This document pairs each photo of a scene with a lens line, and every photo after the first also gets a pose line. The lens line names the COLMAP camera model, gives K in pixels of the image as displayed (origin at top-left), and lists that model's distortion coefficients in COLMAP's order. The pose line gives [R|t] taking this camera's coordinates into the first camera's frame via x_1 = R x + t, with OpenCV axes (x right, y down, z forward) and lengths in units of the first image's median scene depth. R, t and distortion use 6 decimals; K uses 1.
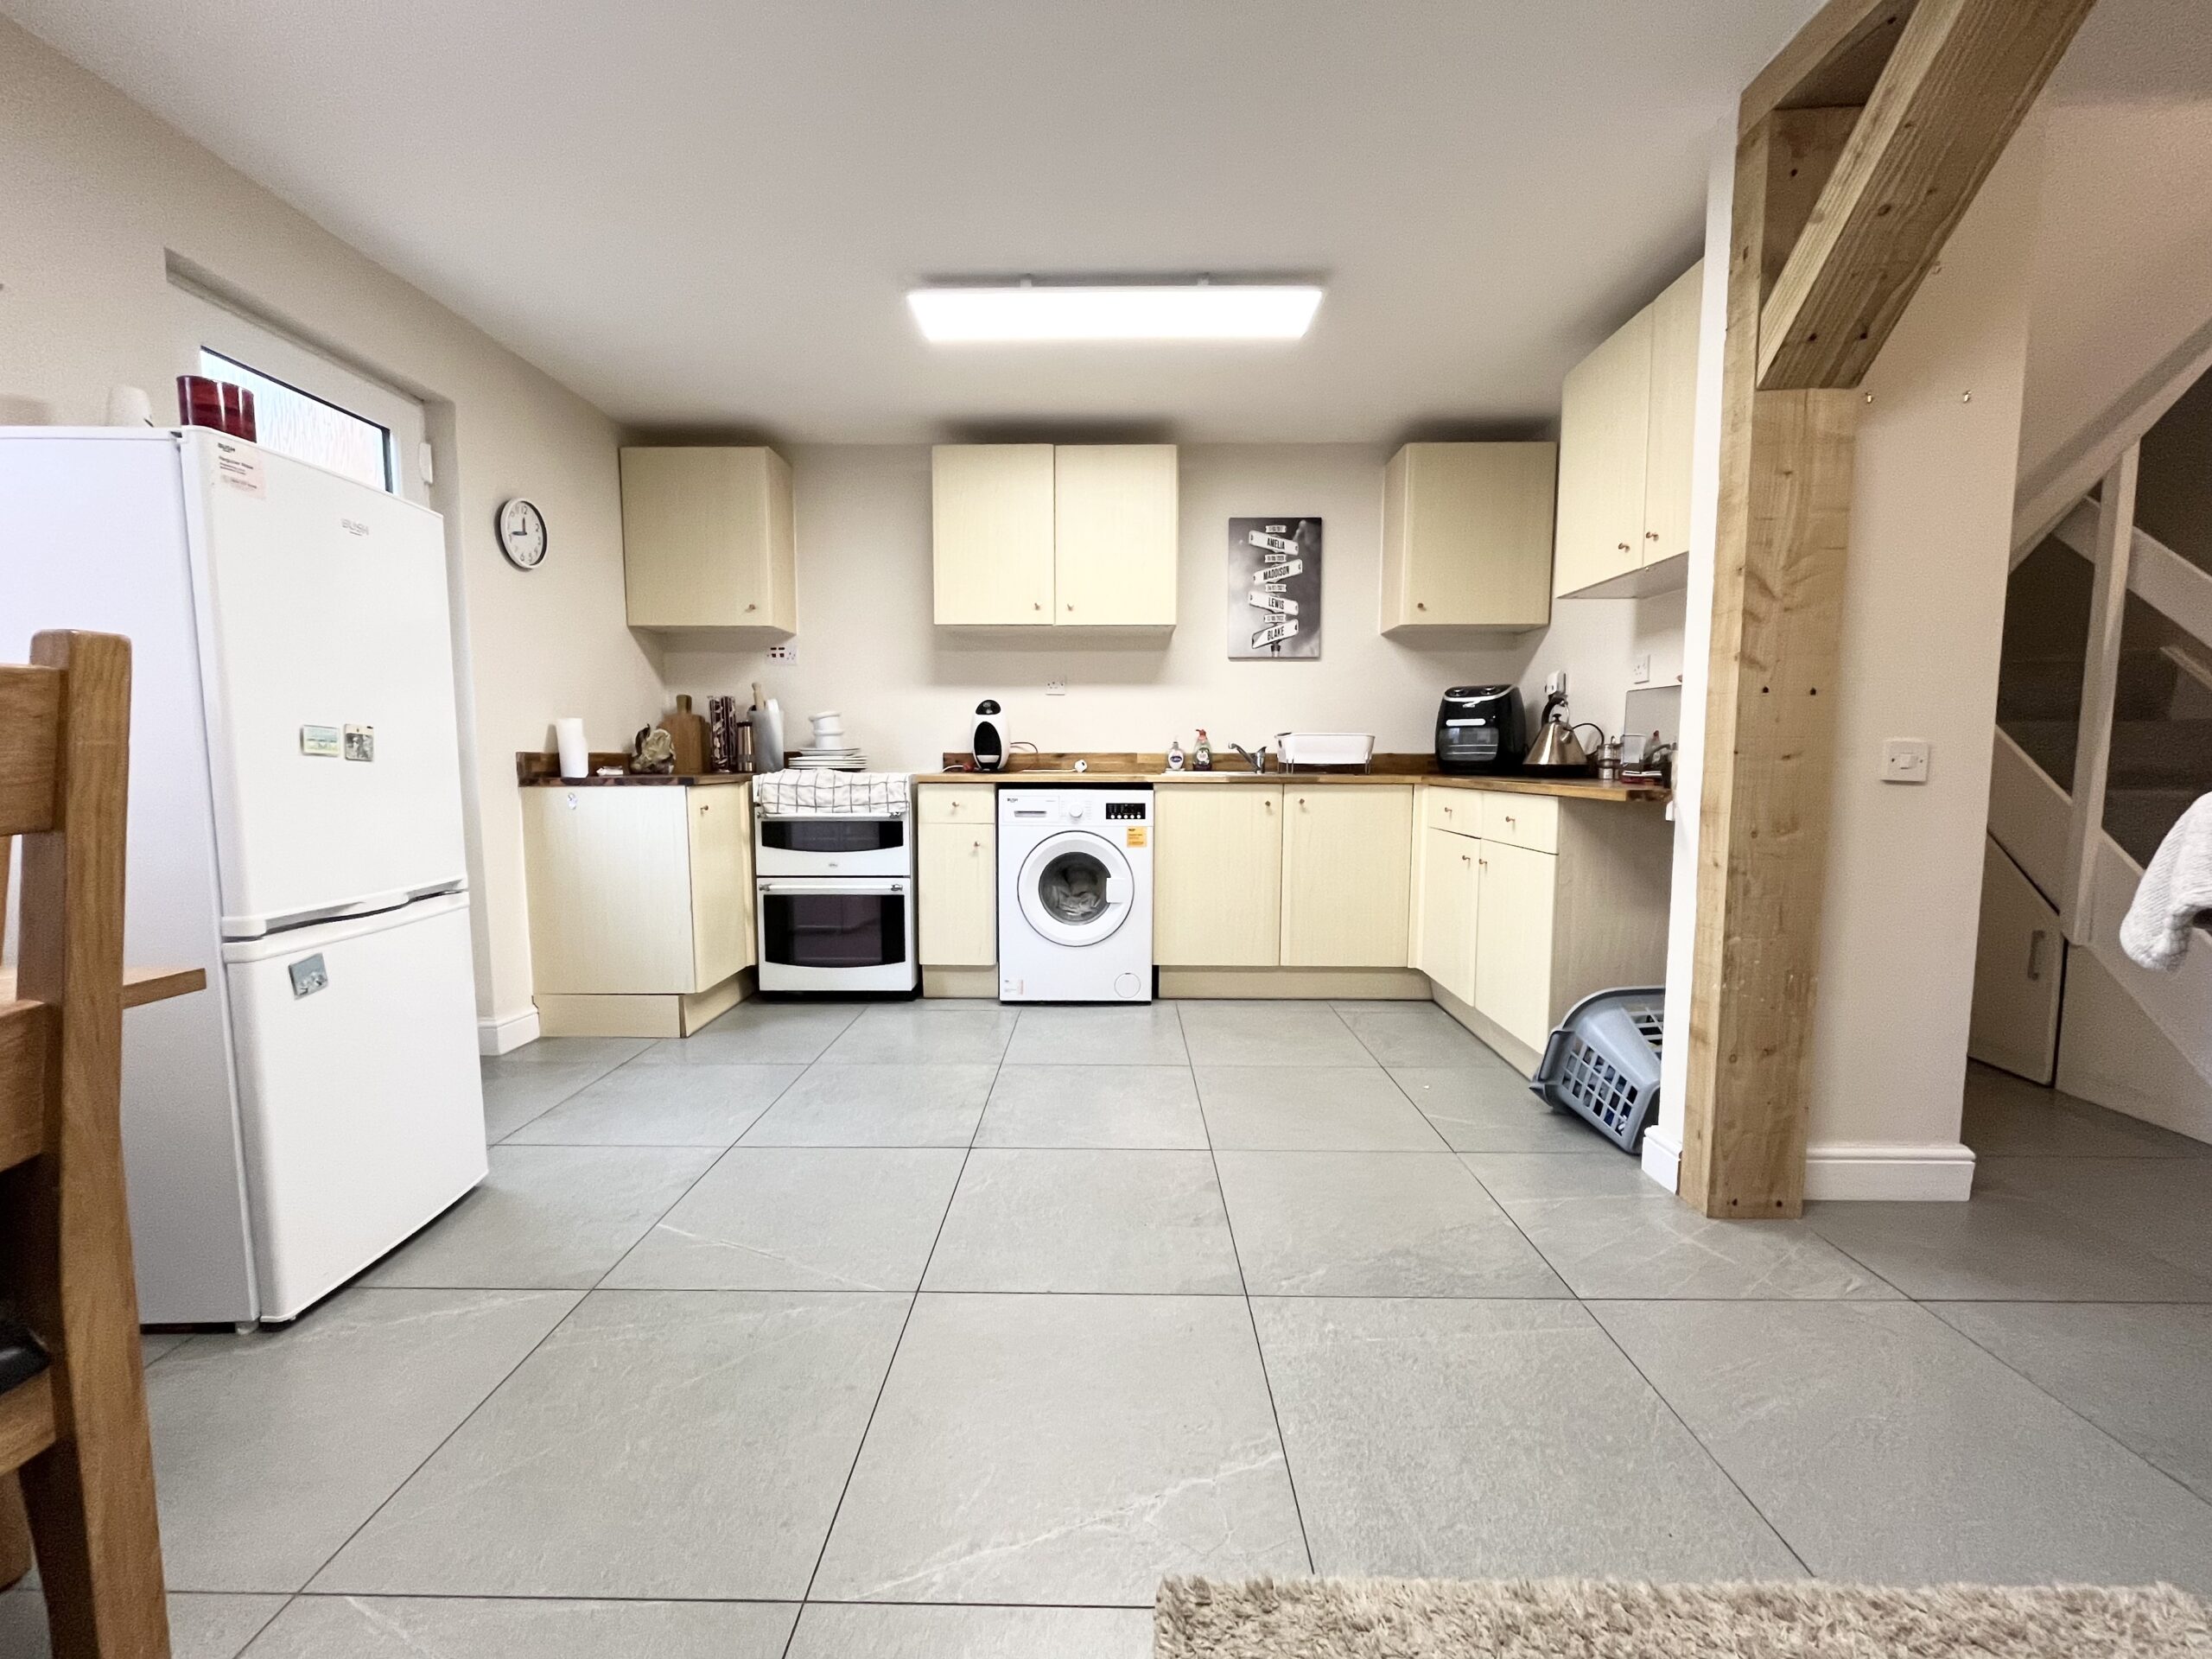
lens RADIAL K [[894.3, 0, 1102.4], [0, 894.3, 829.8], [0, 0, 1]] dist [0.000403, -0.000783]
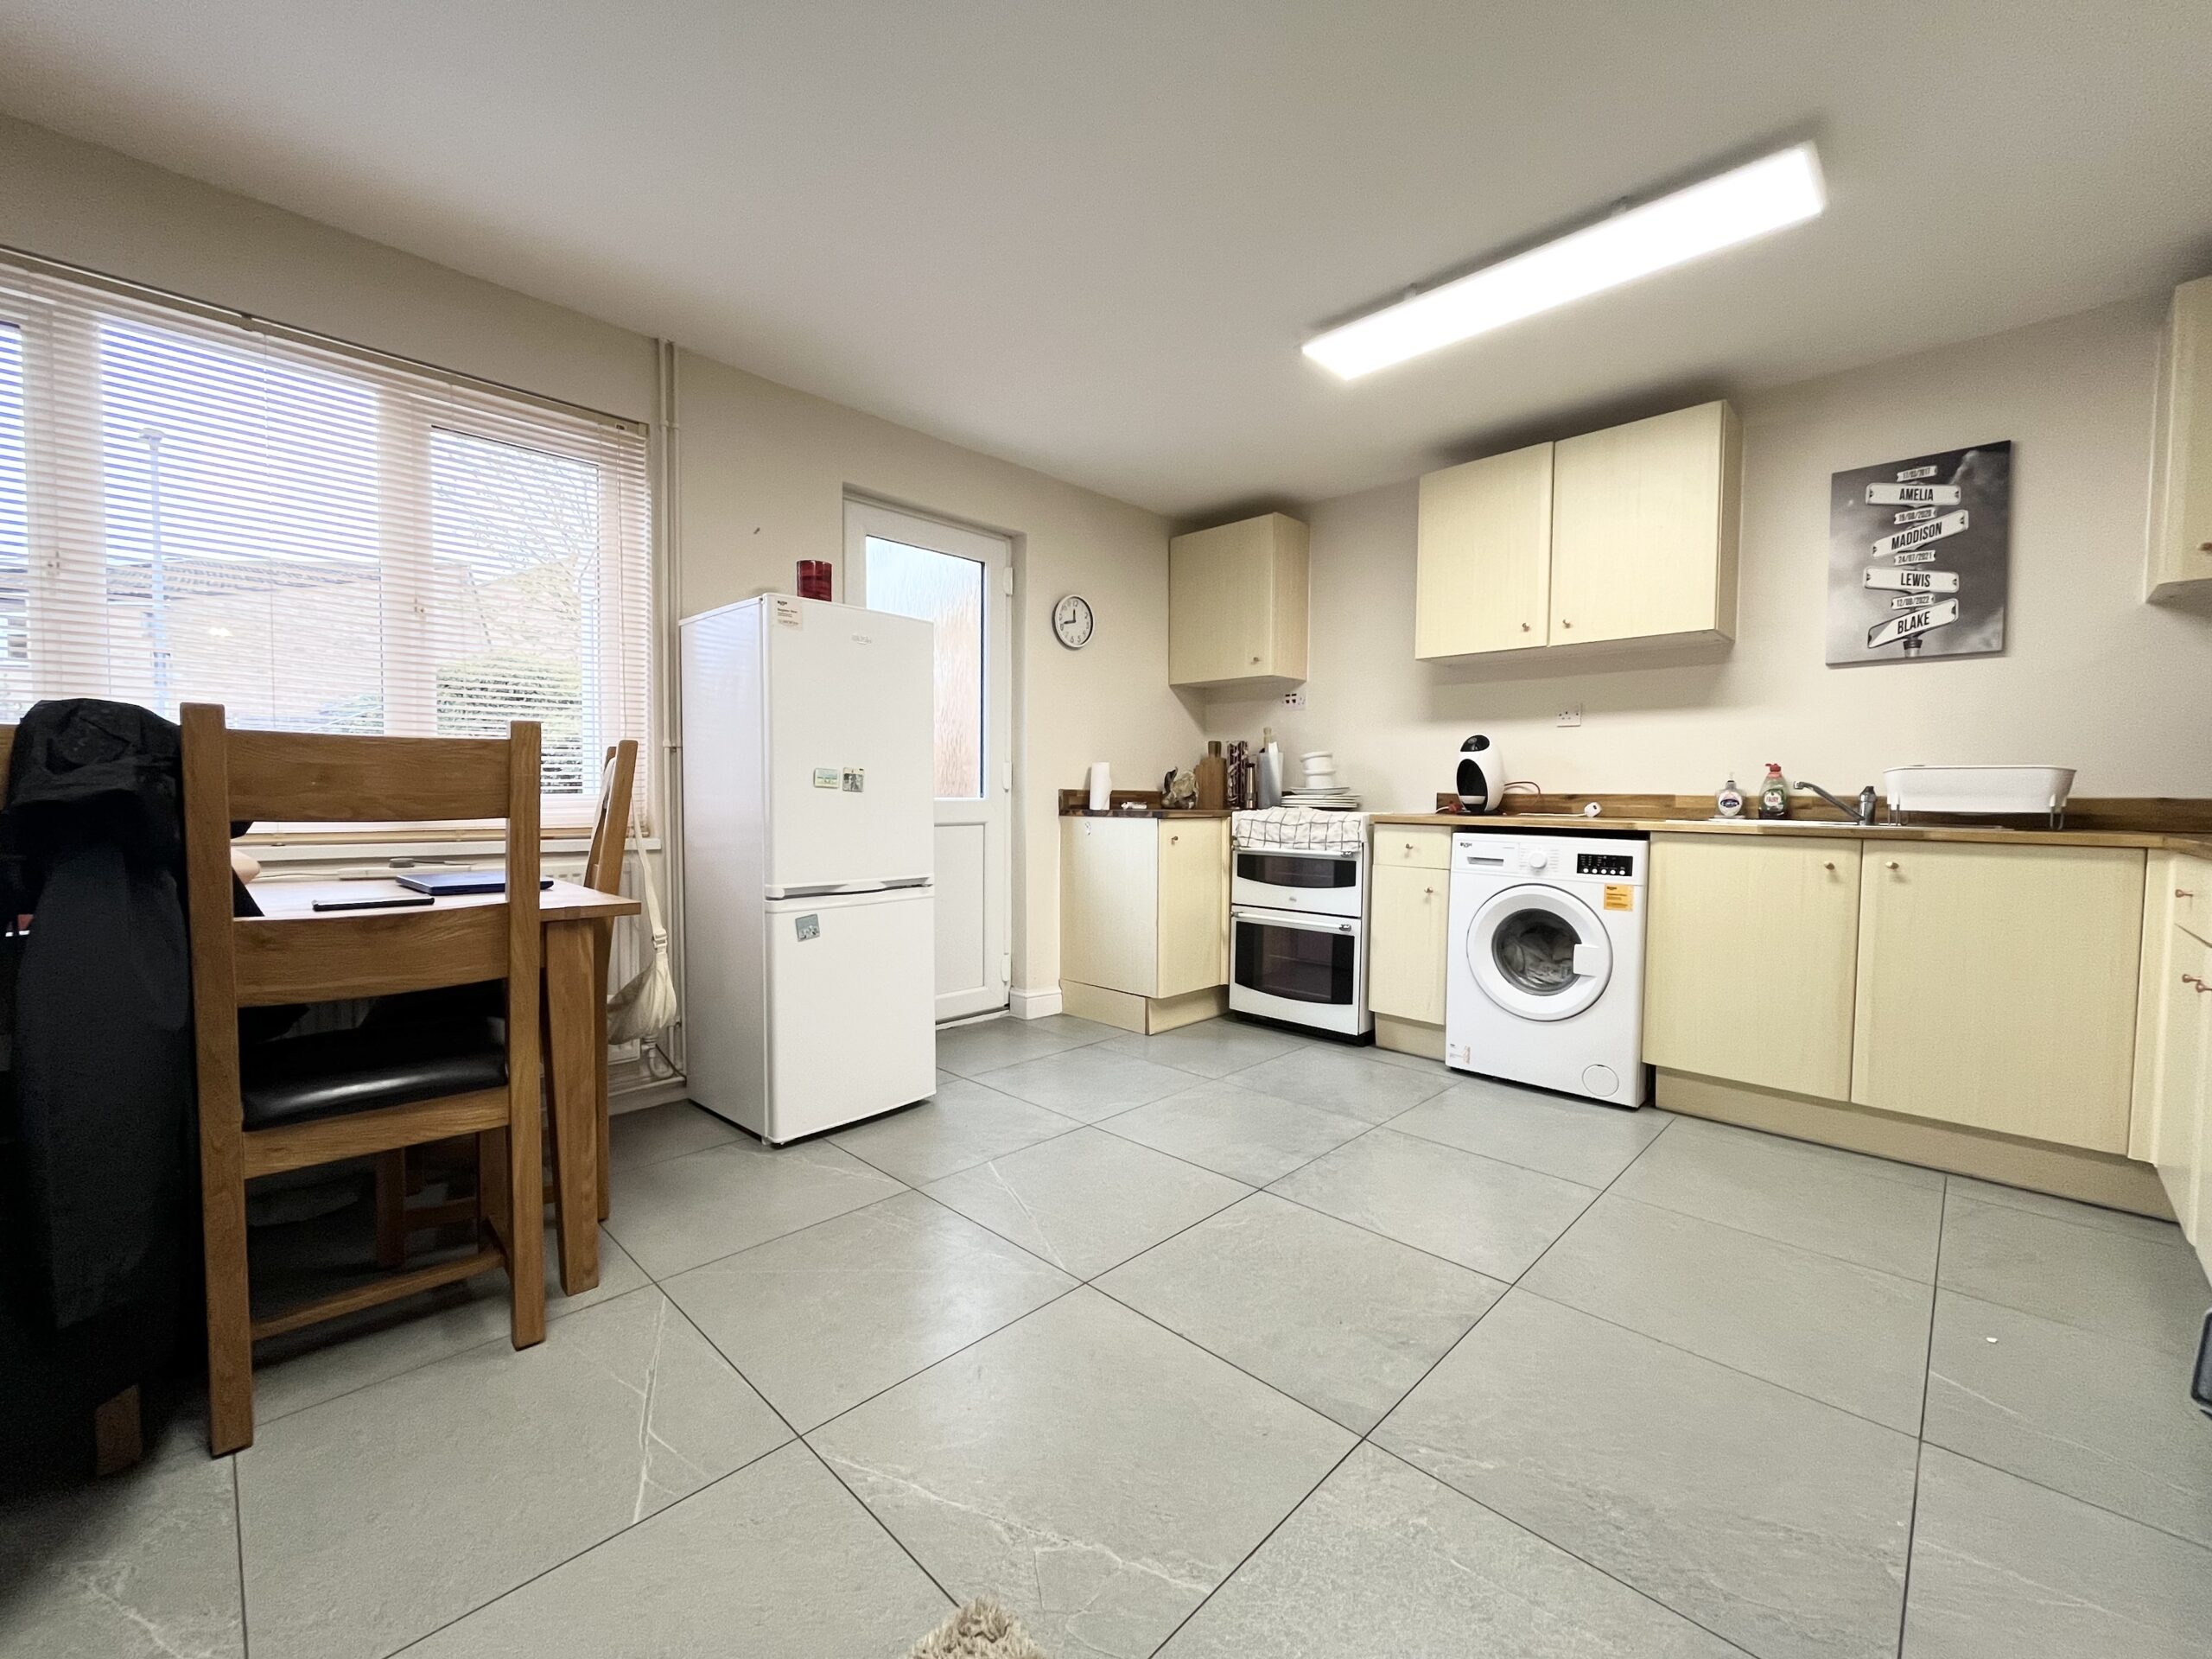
lens RADIAL K [[894.3, 0, 1106.3], [0, 894.3, 832.5], [0, 0, 1]] dist [0.000403, -0.000783]
pose [[0.725477, 0.036204, -0.687293, 0.253956], [-0.067524, 0.997542, -0.018729, -0.004167], [0.684926, 0.059996, 0.726139, 0.094079]]
